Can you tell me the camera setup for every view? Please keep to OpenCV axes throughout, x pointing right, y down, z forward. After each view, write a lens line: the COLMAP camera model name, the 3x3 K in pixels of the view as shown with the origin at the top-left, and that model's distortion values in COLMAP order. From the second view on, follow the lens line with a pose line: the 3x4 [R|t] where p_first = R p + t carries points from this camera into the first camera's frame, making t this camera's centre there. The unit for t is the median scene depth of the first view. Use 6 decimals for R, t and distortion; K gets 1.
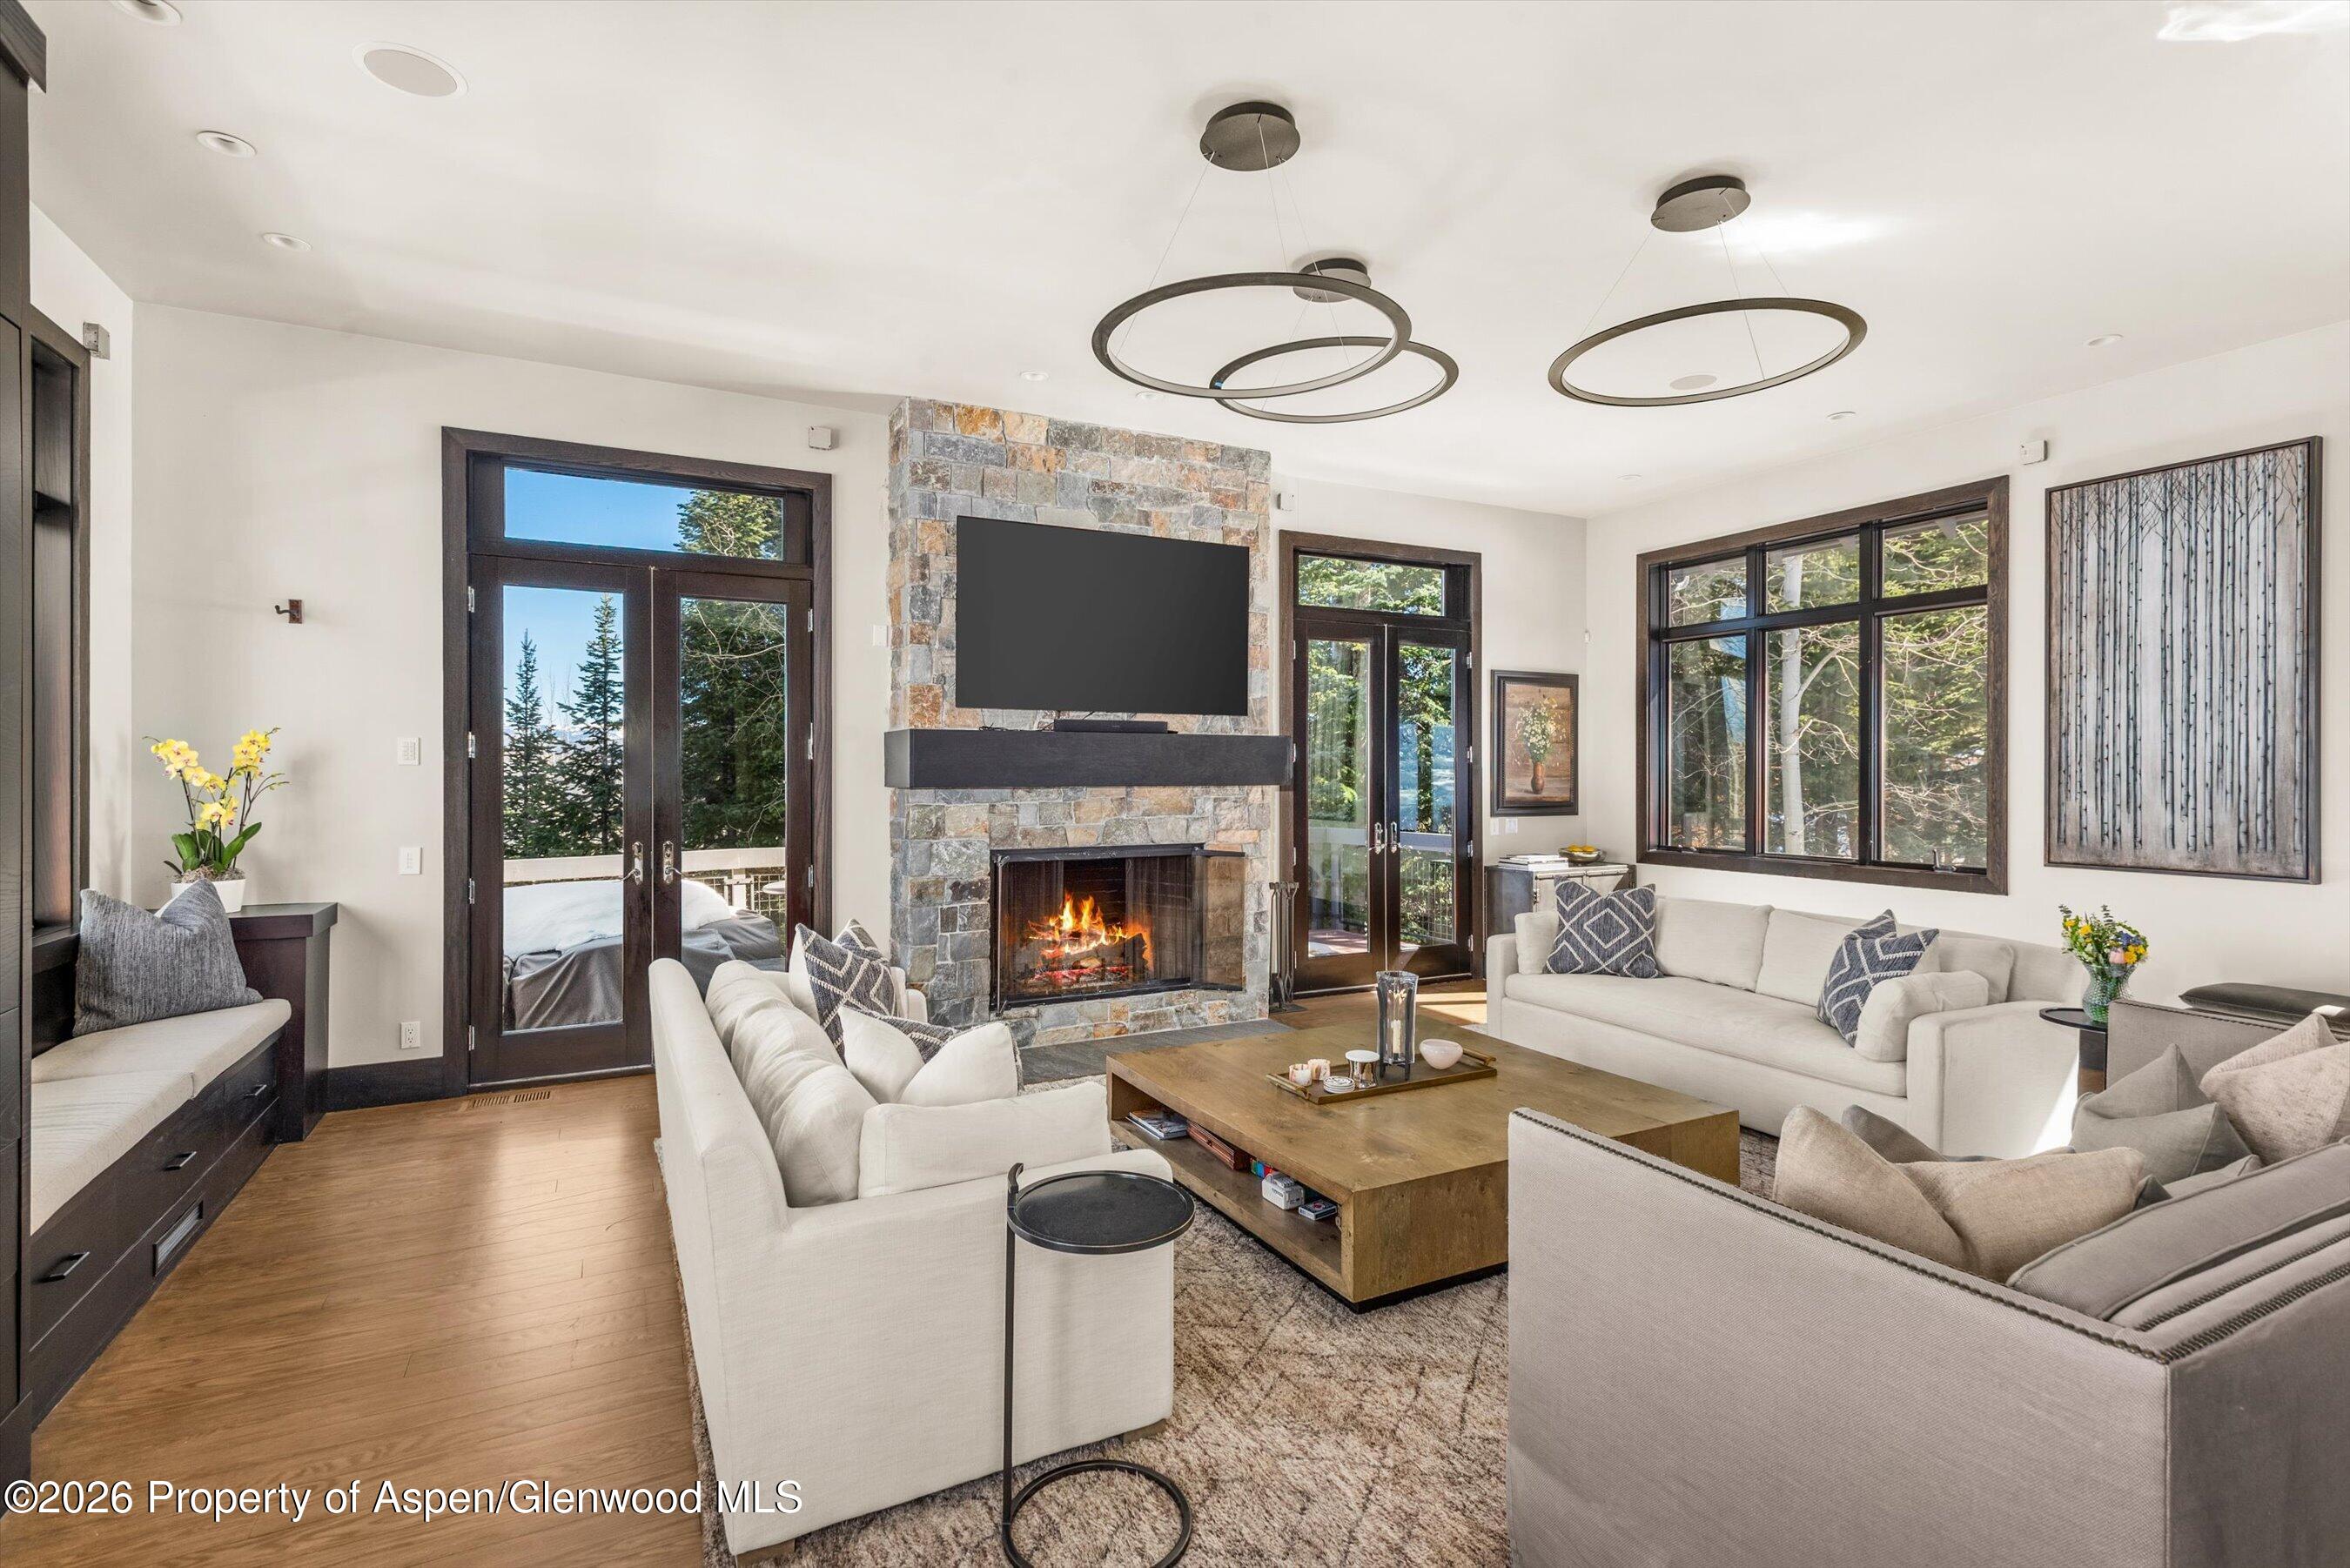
lens RADIAL K [[1083.9, 0, 1167.1], [0, 1083.9, 769.6], [0, 0, 1]] dist [0.012862, -0.004685]
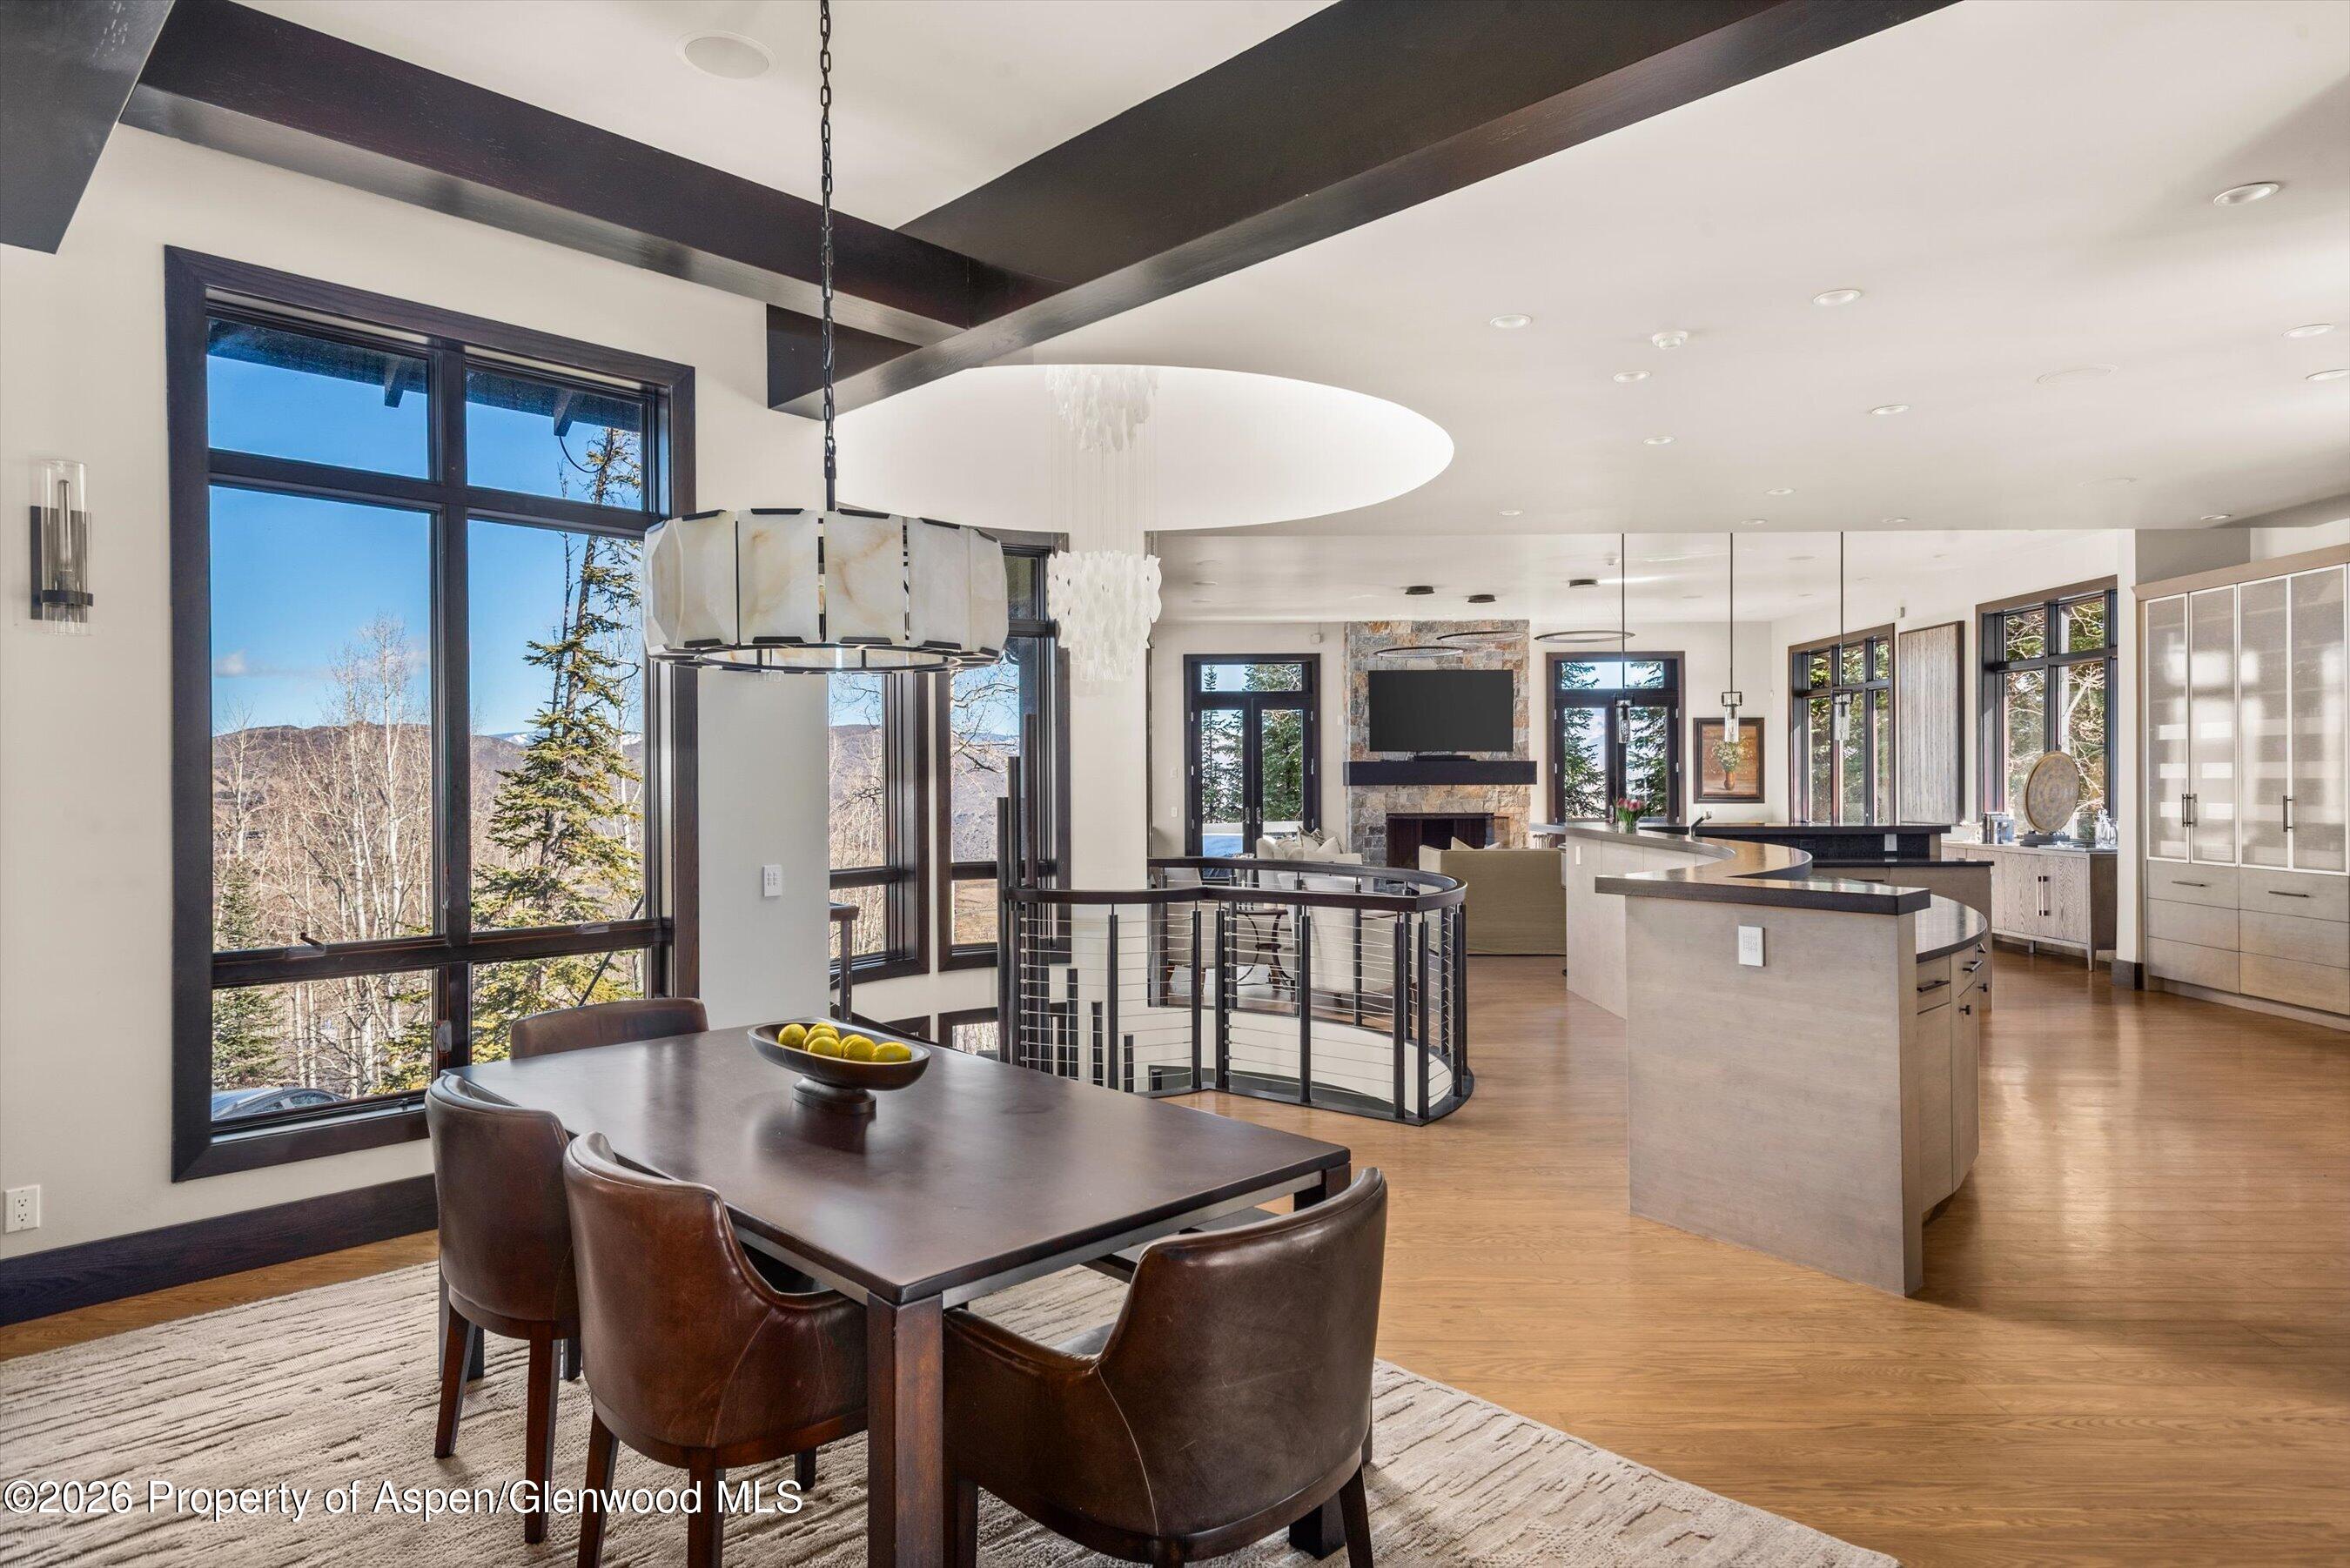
lens RADIAL K [[1331.2, 0, 1169.0], [0, 1331.2, 779.5], [0, 0, 1]] dist [0.030677, -0.005110]
pose [[0.887200, -0.005862, -0.461348, 0.720999], [0.006484, 0.999979, -0.000238, 0.000890], [0.461340, -0.002781, 0.887219, -1.691911]]
